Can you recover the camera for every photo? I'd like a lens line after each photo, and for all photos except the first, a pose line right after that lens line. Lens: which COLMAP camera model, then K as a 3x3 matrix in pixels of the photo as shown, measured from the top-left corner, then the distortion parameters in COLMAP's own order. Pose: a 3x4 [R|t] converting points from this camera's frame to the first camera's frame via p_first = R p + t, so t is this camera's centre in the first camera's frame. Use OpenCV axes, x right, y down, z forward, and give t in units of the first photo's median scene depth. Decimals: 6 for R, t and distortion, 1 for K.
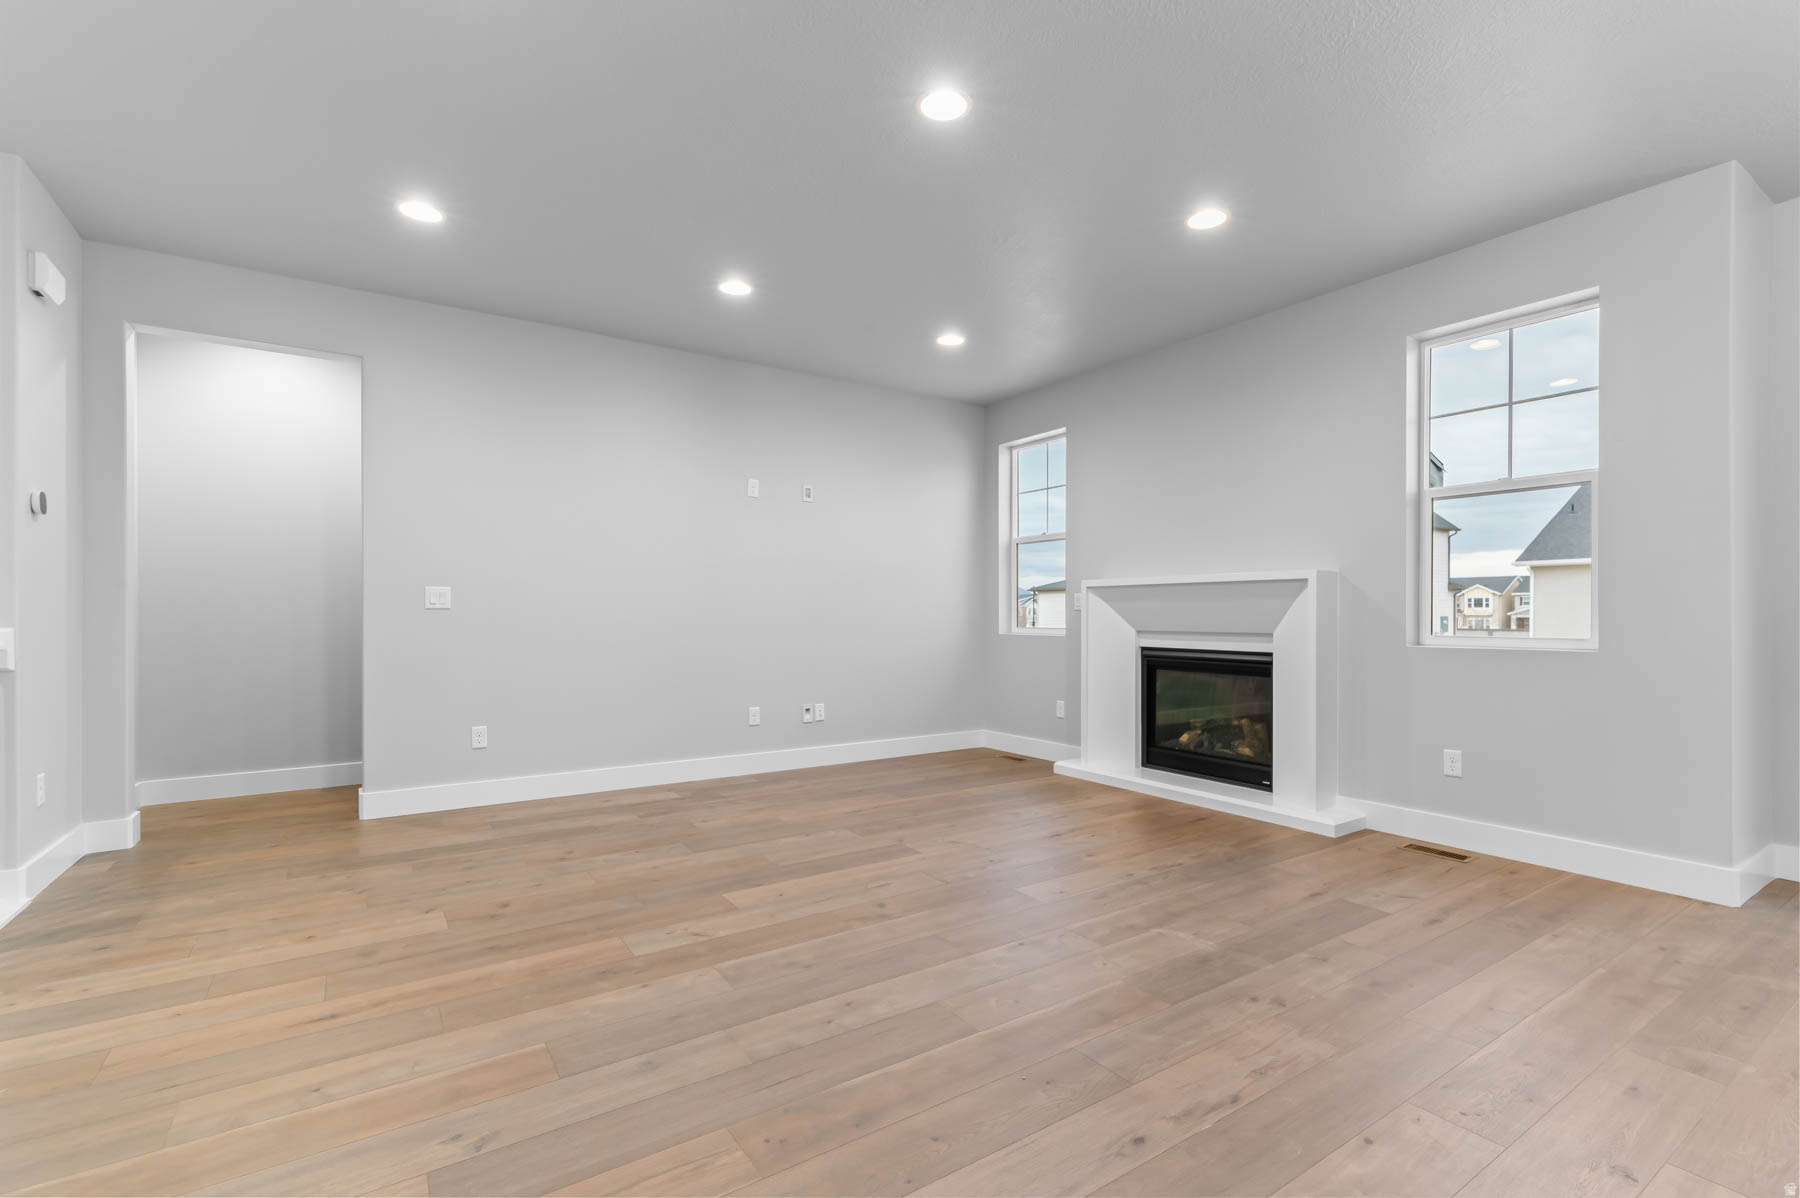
lens RADIAL K [[814.6, 0, 906.8], [0, 814.6, 611.3], [0, 0, 1]] dist [-0.000954, 0.000061]
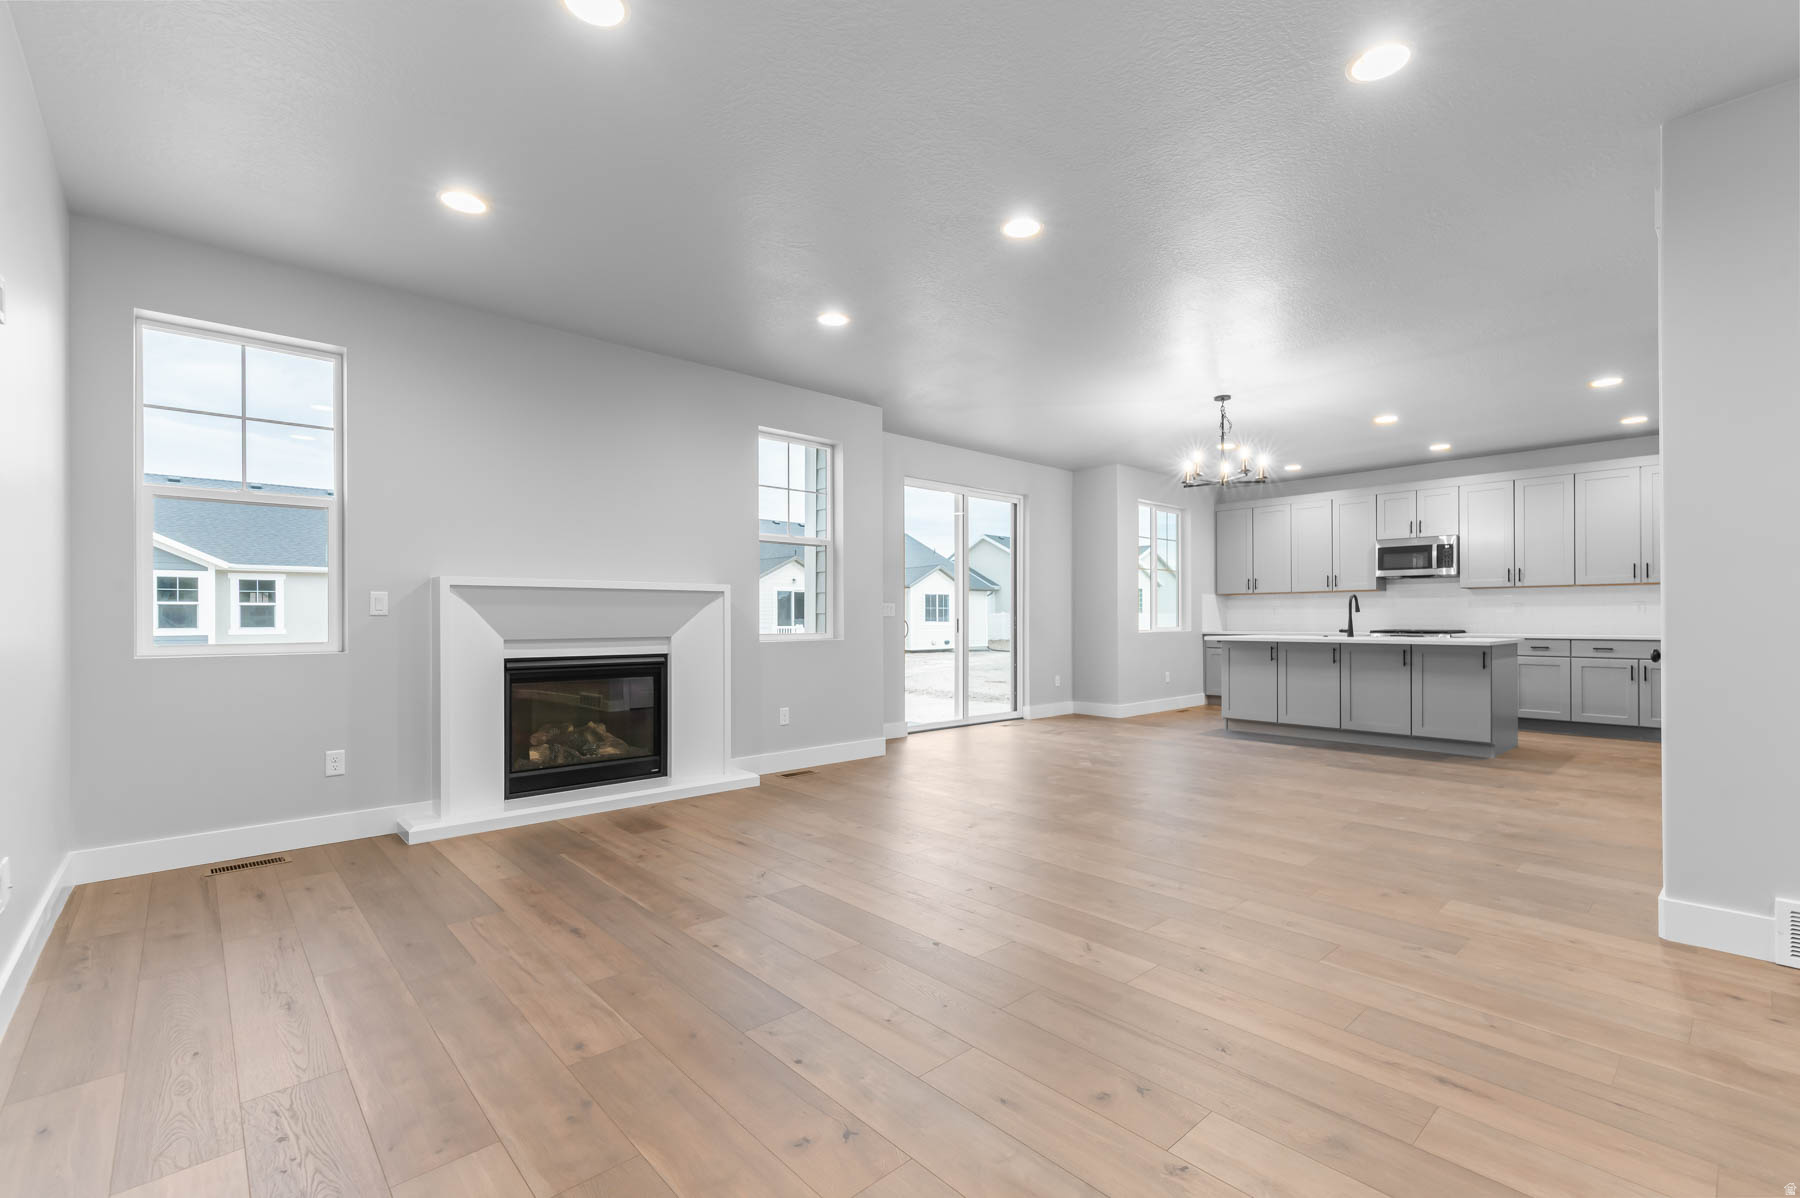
lens RADIAL K [[800.4, 0, 922.8], [0, 800.4, 616.3], [0, 0, 1]] dist [0.018753, 0.000063]
pose [[-0.174269, 0.002867, 0.984694, -0.724827], [-0.003450, 0.999988, -0.003522, 0.000750], [-0.984692, -0.004011, -0.174257, 0.841096]]
